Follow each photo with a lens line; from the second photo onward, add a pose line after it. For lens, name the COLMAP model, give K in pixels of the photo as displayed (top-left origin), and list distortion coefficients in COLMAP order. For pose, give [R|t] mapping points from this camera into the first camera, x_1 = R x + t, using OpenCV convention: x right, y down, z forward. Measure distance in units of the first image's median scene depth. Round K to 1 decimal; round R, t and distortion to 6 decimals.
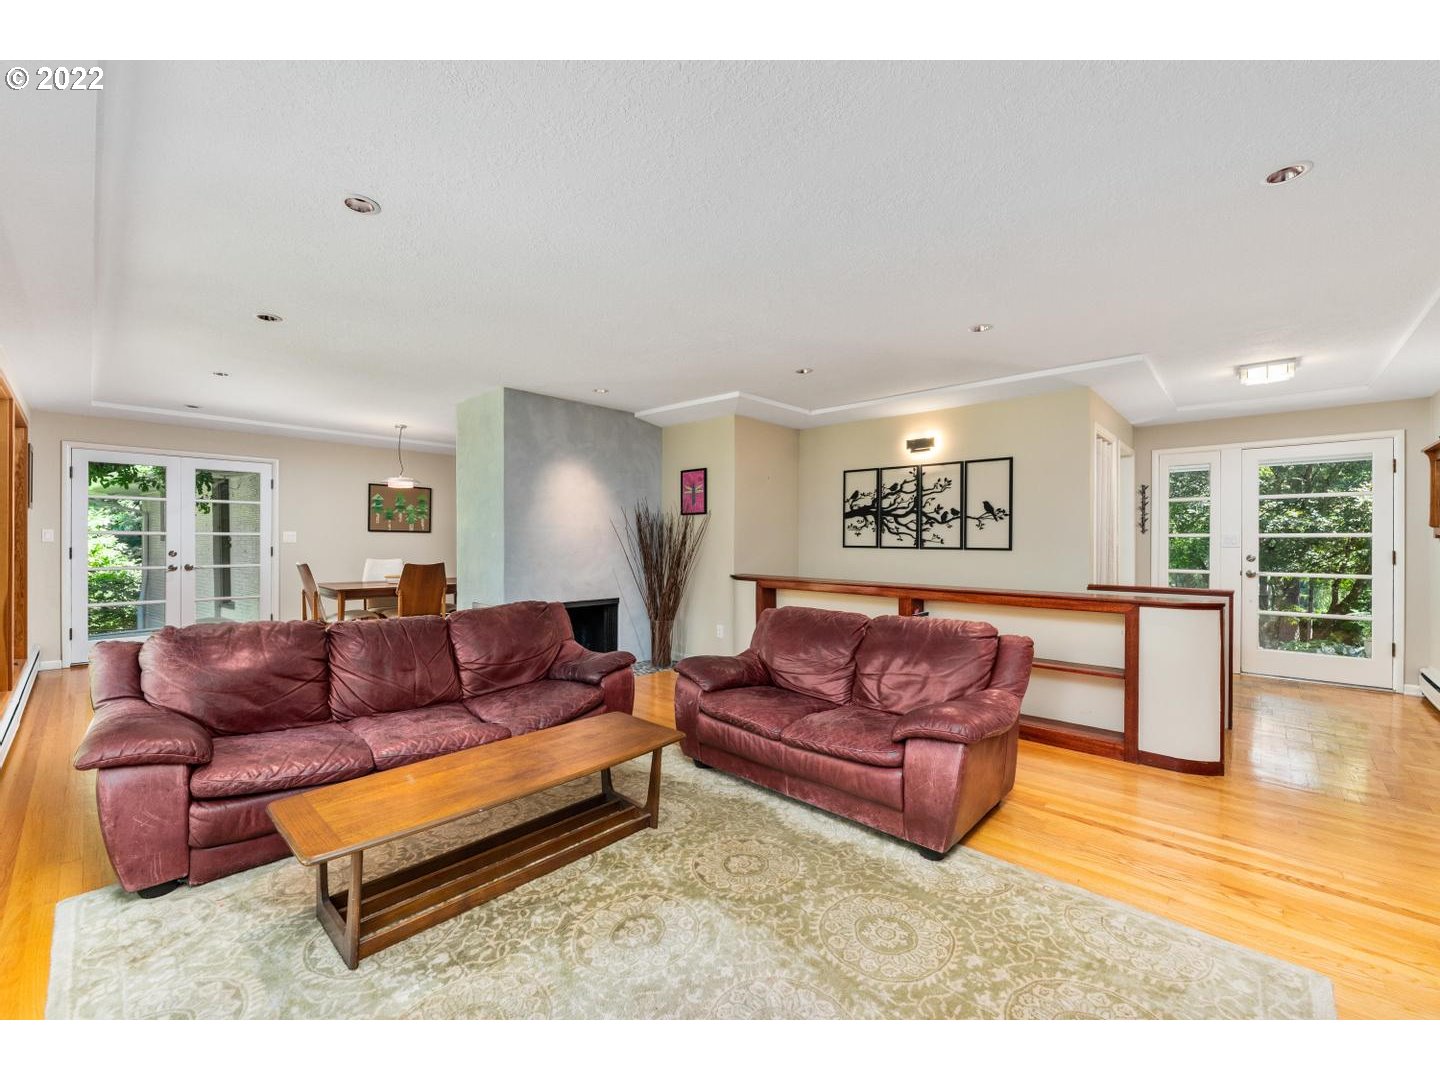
lens RADIAL K [[590.0, 0, 715.4], [0, 590.0, 546.7], [0, 0, 1]] dist [-0.001285, -0.000228]
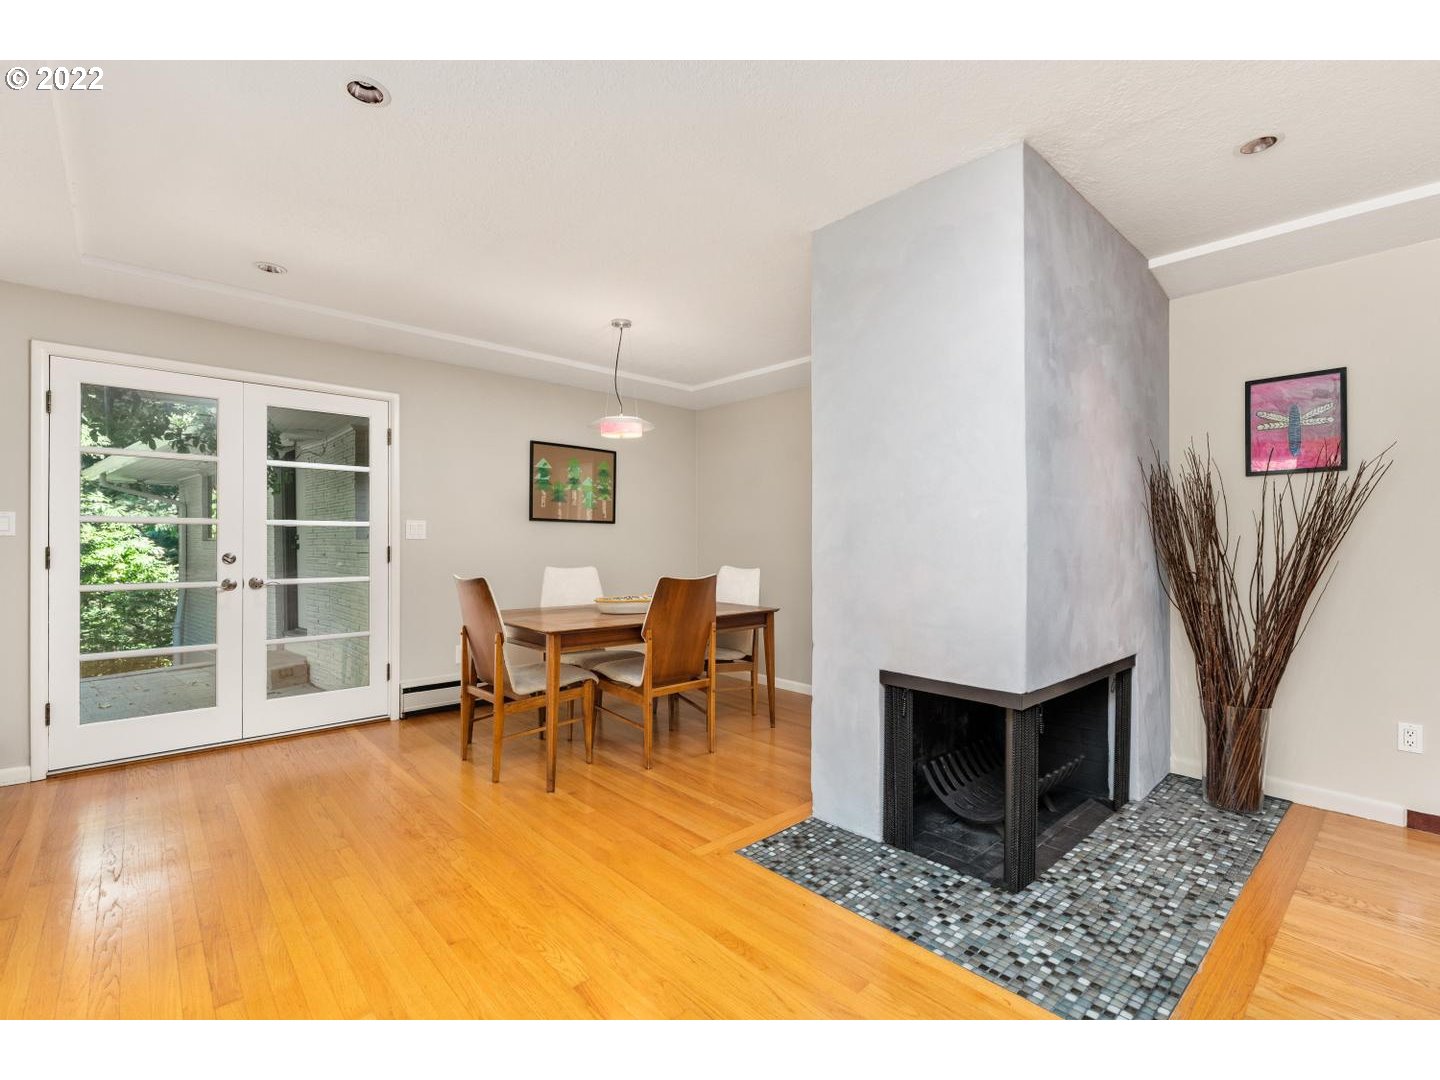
lens RADIAL K [[652.6, 0, 721.2], [0, 652.6, 543.9], [0, 0, 1]] dist [0.002117, 0.000296]
pose [[0.996964, -0.003322, -0.077799, -0.403763], [0.002670, 0.999960, -0.008484, 0.004321], [0.077824, 0.008251, 0.996933, 0.415596]]
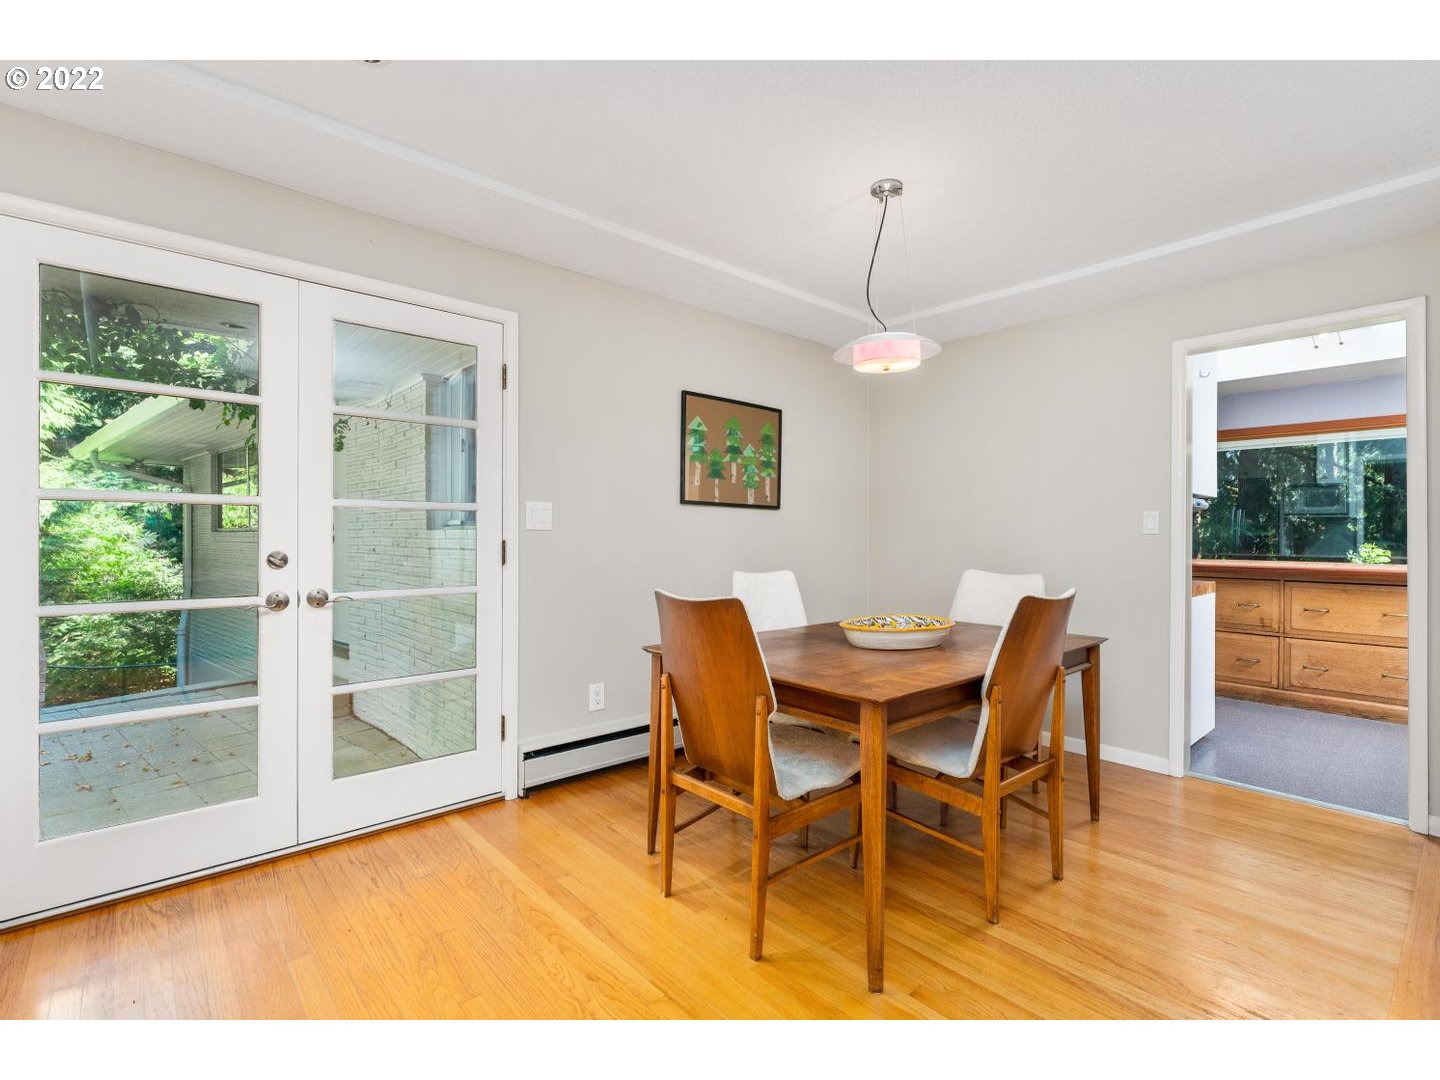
lens RADIAL K [[677.1, 0, 720.0], [0, 677.1, 540.0], [0, 0, 1]] dist [-0.000632, 0.000236]
pose [[0.995572, -0.000284, -0.094003, -0.606541], [0.000038, 0.999997, -0.002625, 0.001113], [0.094004, 0.002609, 0.995568, 0.610634]]
